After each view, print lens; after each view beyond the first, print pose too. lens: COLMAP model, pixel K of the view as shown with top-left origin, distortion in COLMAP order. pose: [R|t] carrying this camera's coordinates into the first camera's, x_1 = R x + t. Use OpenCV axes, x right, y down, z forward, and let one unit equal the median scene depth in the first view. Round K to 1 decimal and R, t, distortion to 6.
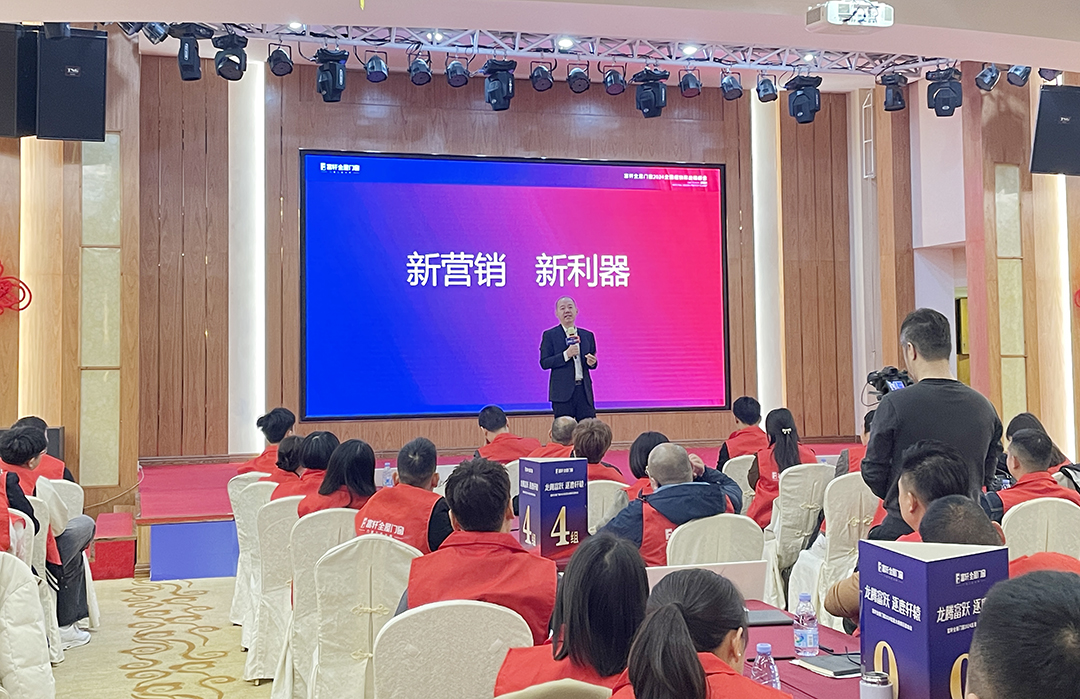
lens RADIAL K [[1324.3, 0, 543.7], [0, 1324.3, 298.9], [0, 0, 1]] dist [0.167329, -0.516899]
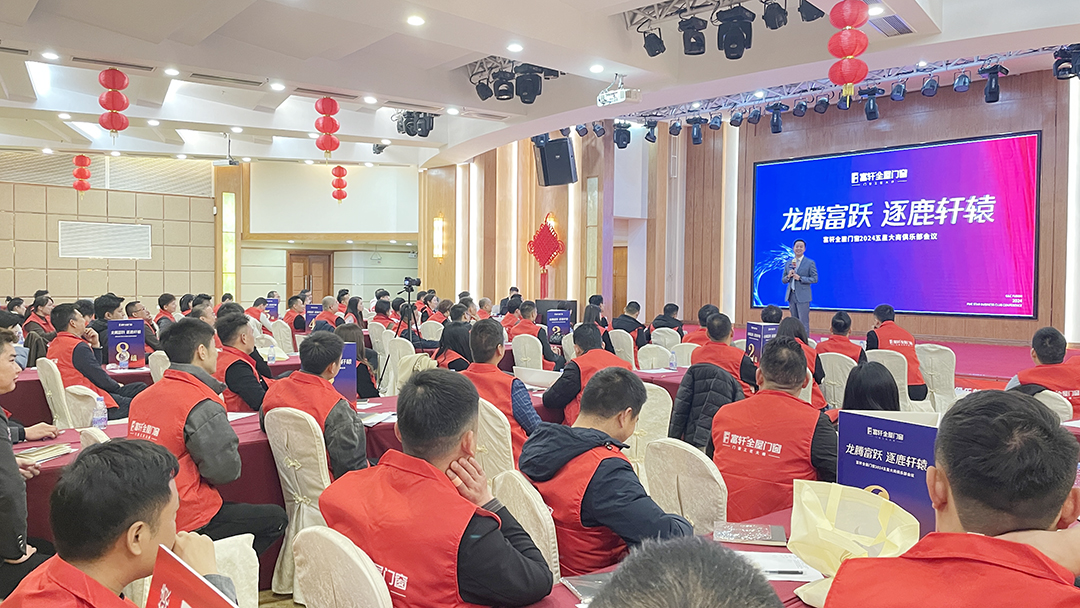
lens RADIAL K [[802.6, 0, 540.0], [0, 802.6, 304.0], [0, 0, 1]] dist [0.079876, -0.083579]
pose [[0.434132, 0.048783, -0.899527, 0.741816], [0.030304, 0.997177, 0.068704, -0.002087], [0.900339, -0.057086, 0.431428, 0.242548]]
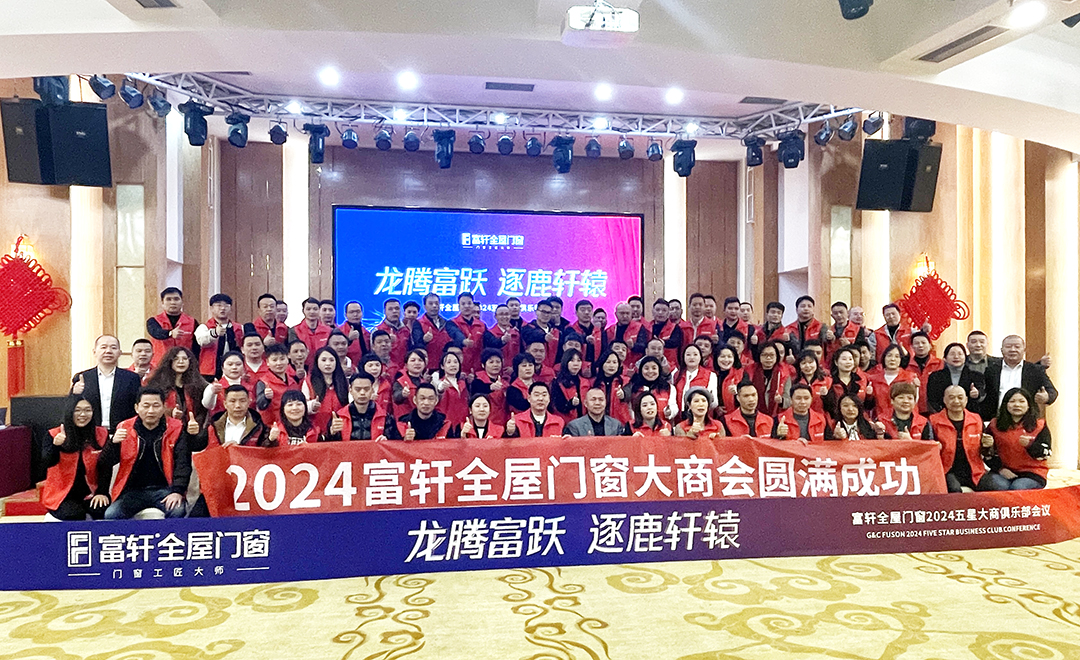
lens RADIAL K [[729.7, 0, 537.7], [0, 729.7, 364.2], [0, 0, 1]] dist [-0.002407, -0.002244]
pose [[0.988687, 0.013087, -0.149423, 0.164019], [-0.003804, 0.998054, 0.062244, 0.010491], [0.149946, -0.060972, 0.986812, 0.252984]]
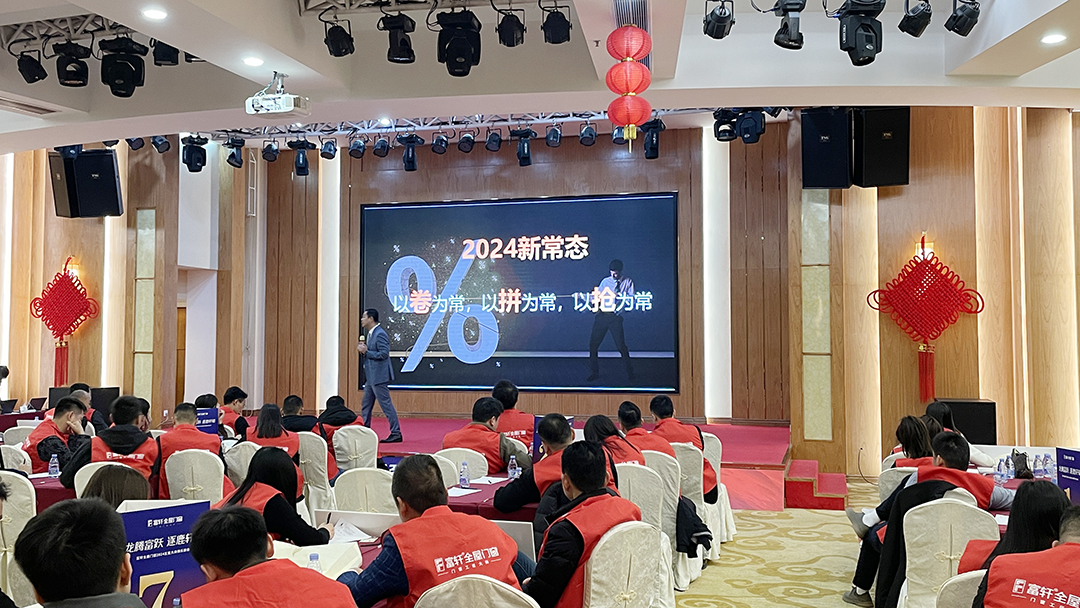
lens RADIAL K [[1021.0, 0, 540.0], [0, 1021.0, 304.0], [0, 0, 1]] dist [0.090379, -0.162743]
pose [[0.839389, -0.008649, -0.543462, 0.618667], [0.015196, 0.999856, 0.007557, -0.008550], [0.543318, -0.014602, 0.839400, 0.165742]]
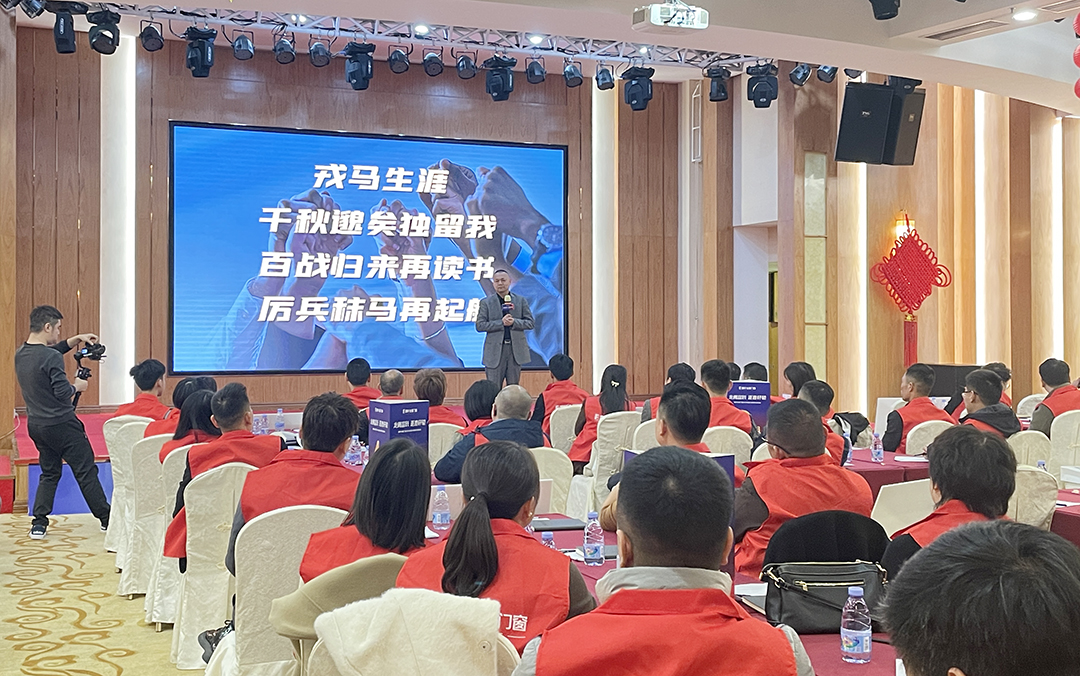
lens RADIAL K [[1258.1, 0, 508.0], [0, 1258.1, 316.6], [0, 0, 1]] dist [0.120076, -0.275181]
pose [[0.996472, 0.014650, 0.082637, 0.004815], [-0.017772, 0.999151, 0.037165, 0.001638], [-0.082023, -0.038502, 0.995886, -0.036369]]
